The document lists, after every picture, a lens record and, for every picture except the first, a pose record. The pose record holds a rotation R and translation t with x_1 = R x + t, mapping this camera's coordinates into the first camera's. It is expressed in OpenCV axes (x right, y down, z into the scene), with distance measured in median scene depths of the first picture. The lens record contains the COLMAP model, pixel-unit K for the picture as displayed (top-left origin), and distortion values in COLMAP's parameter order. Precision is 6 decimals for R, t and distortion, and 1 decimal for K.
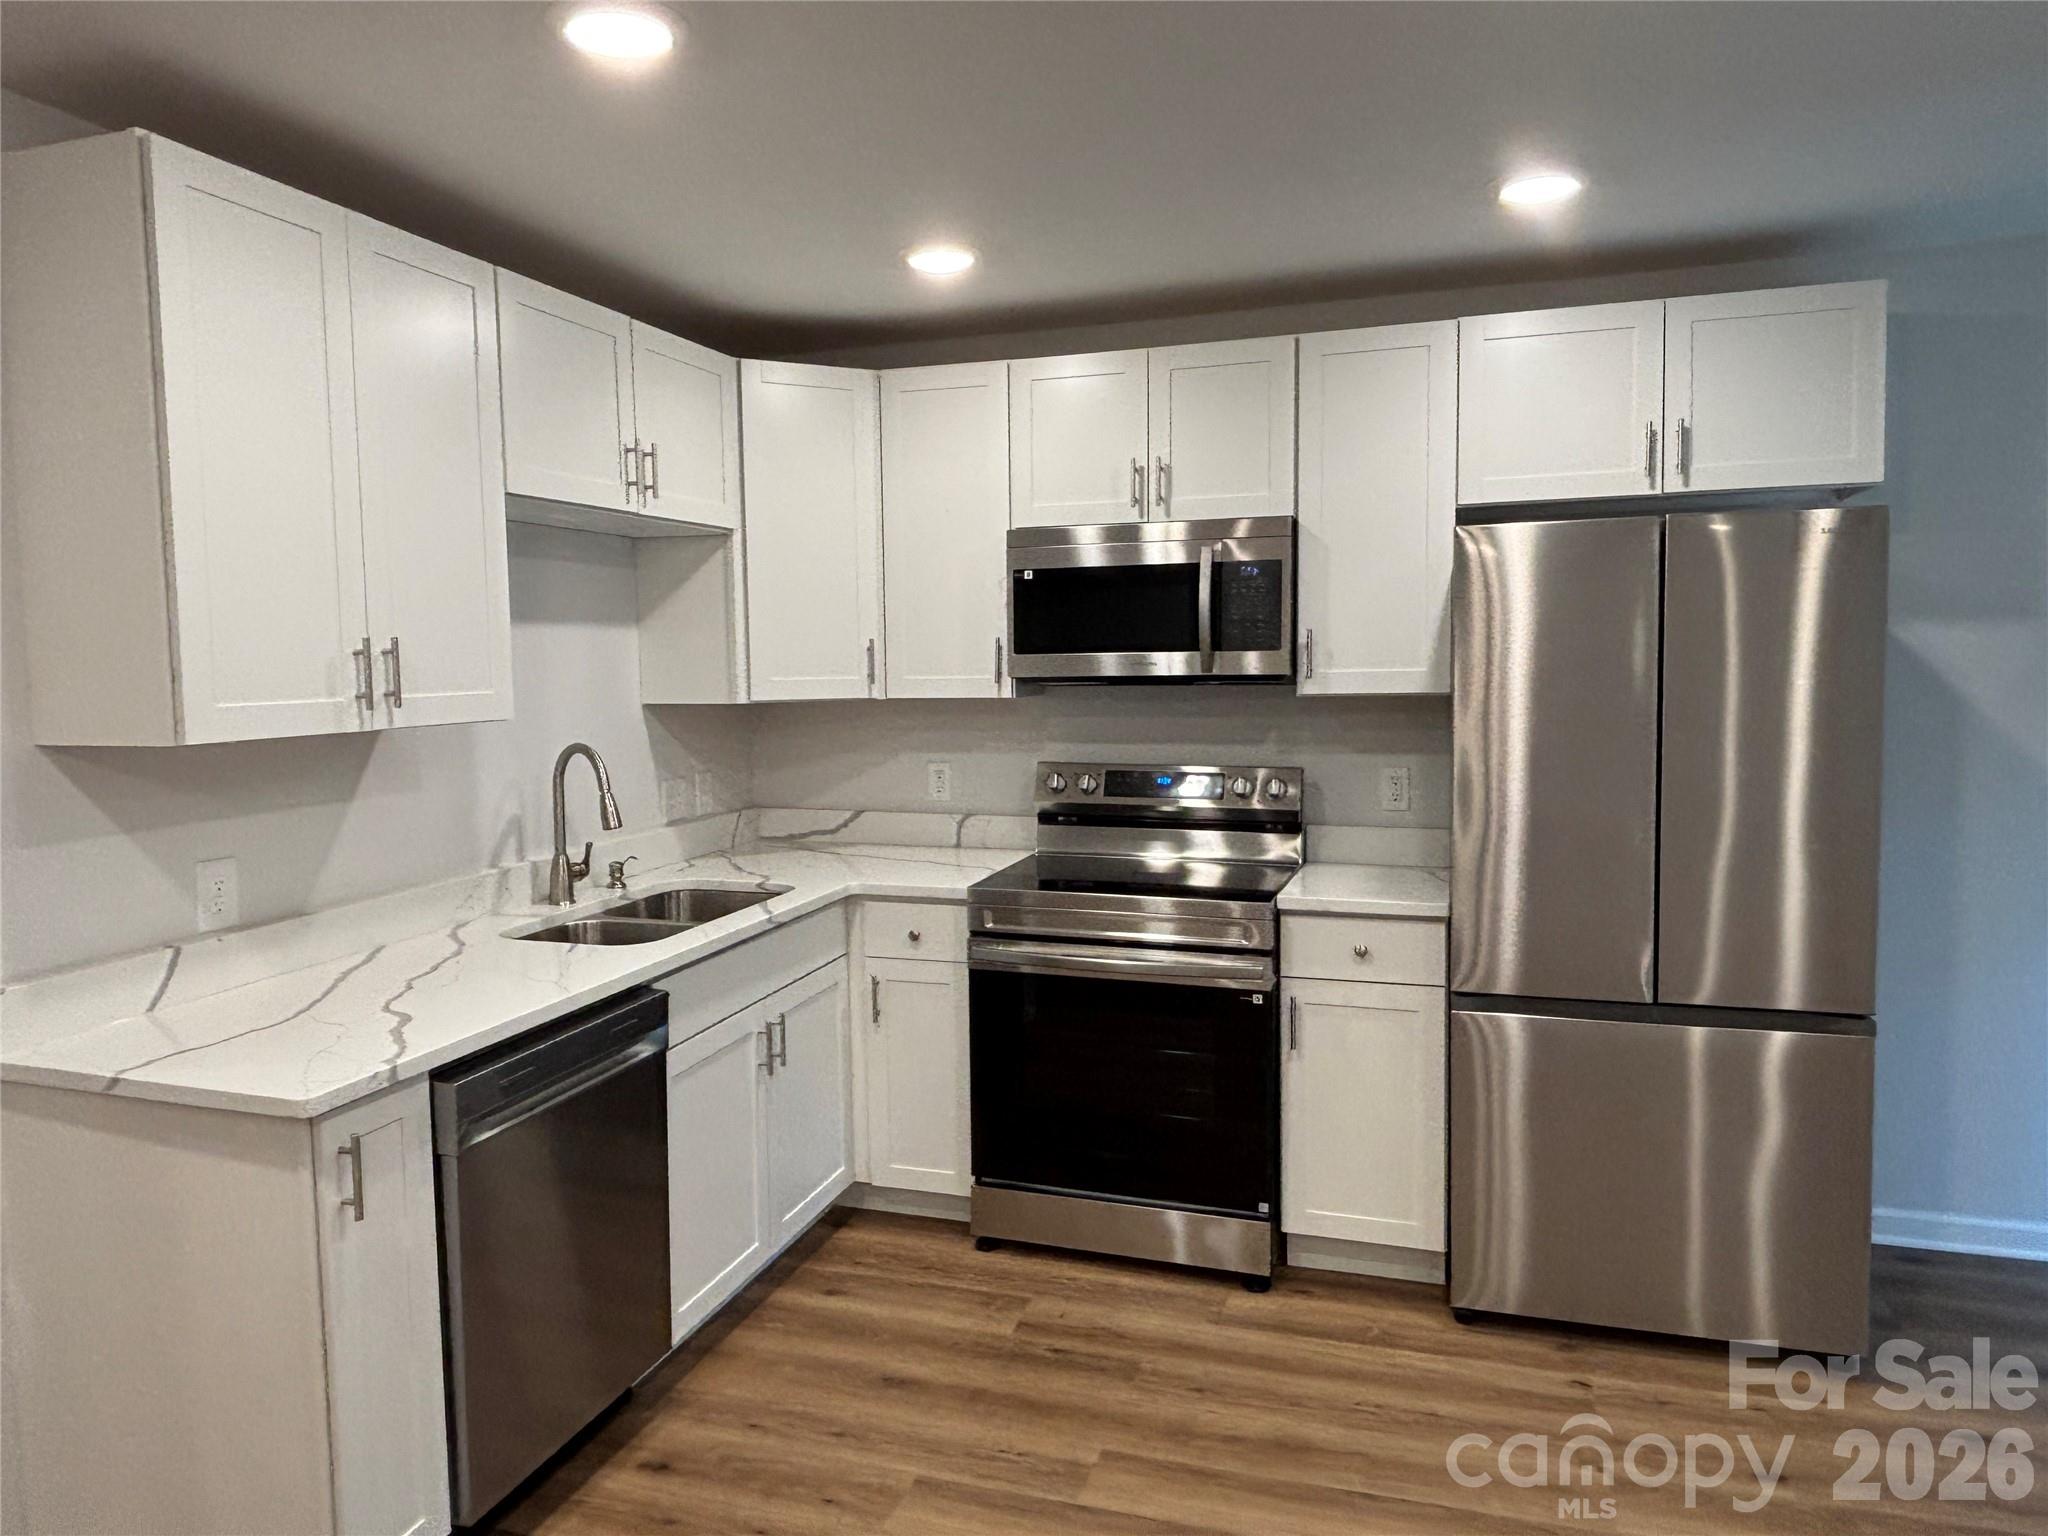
lens RADIAL K [[1333.8, 0, 1024.0], [0, 1333.8, 768.0], [0, 0, 1]] dist [0.023596, -0.042116]
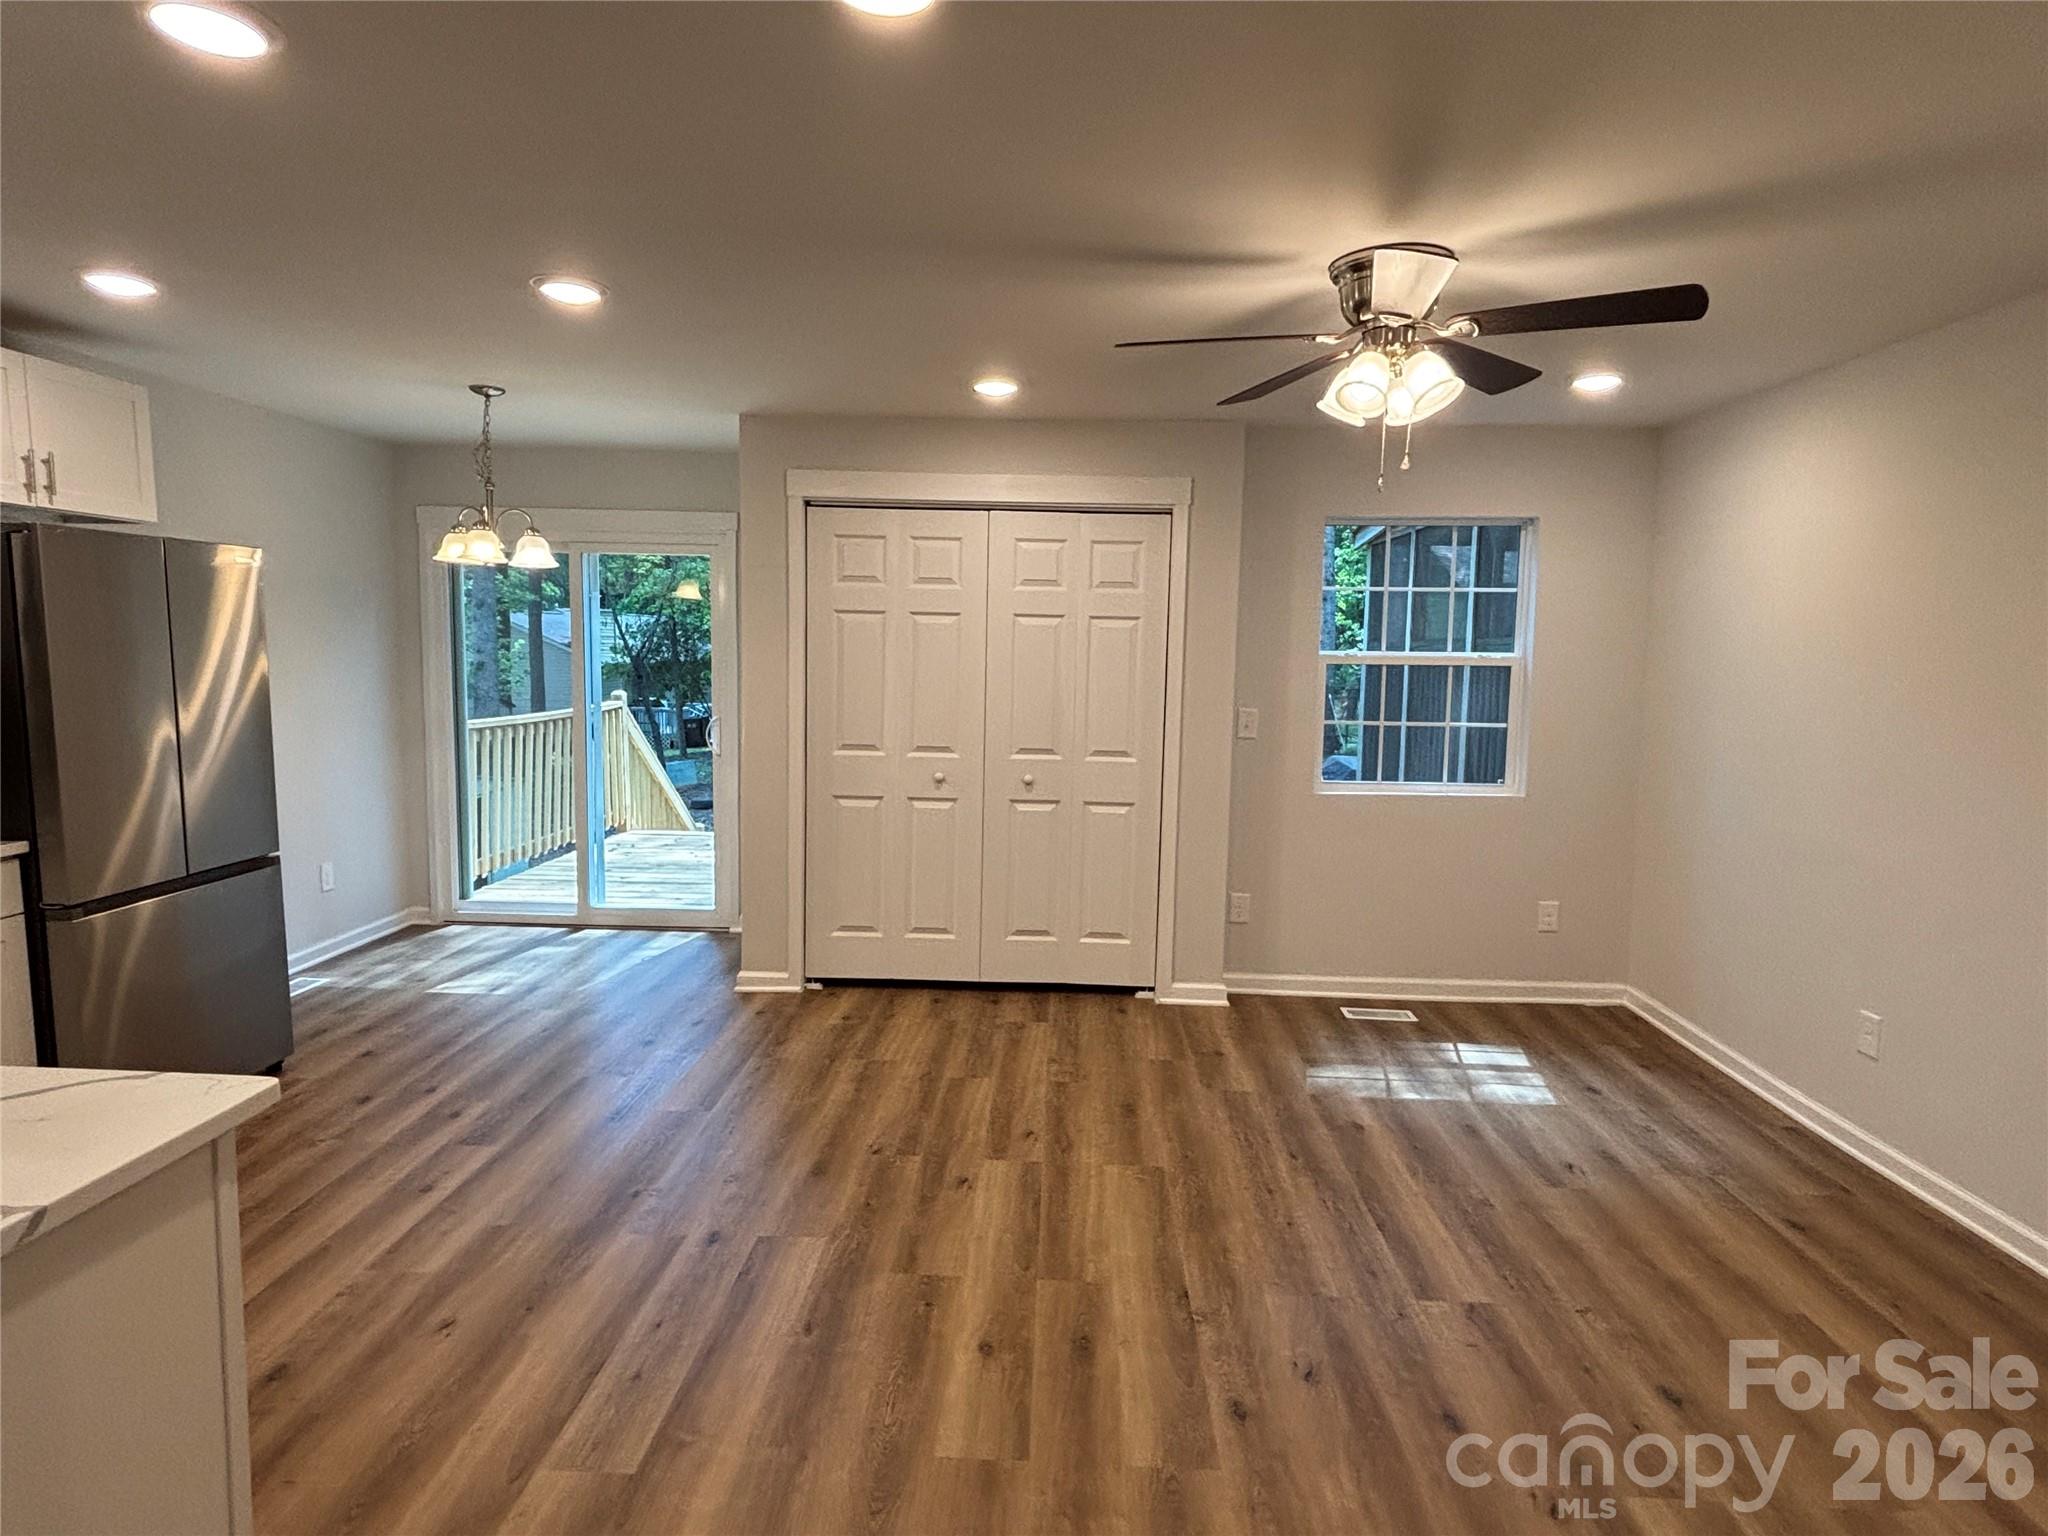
lens RADIAL K [[1141.3, 0, 1031.5], [0, 1141.3, 778.2], [0, 0, 1]] dist [0.005235, -0.003130]
pose [[-0.291839, -0.096196, 0.951618, -0.851947], [0.064621, 0.990673, 0.119961, -0.016184], [-0.954282, 0.096504, -0.282900, 0.409002]]
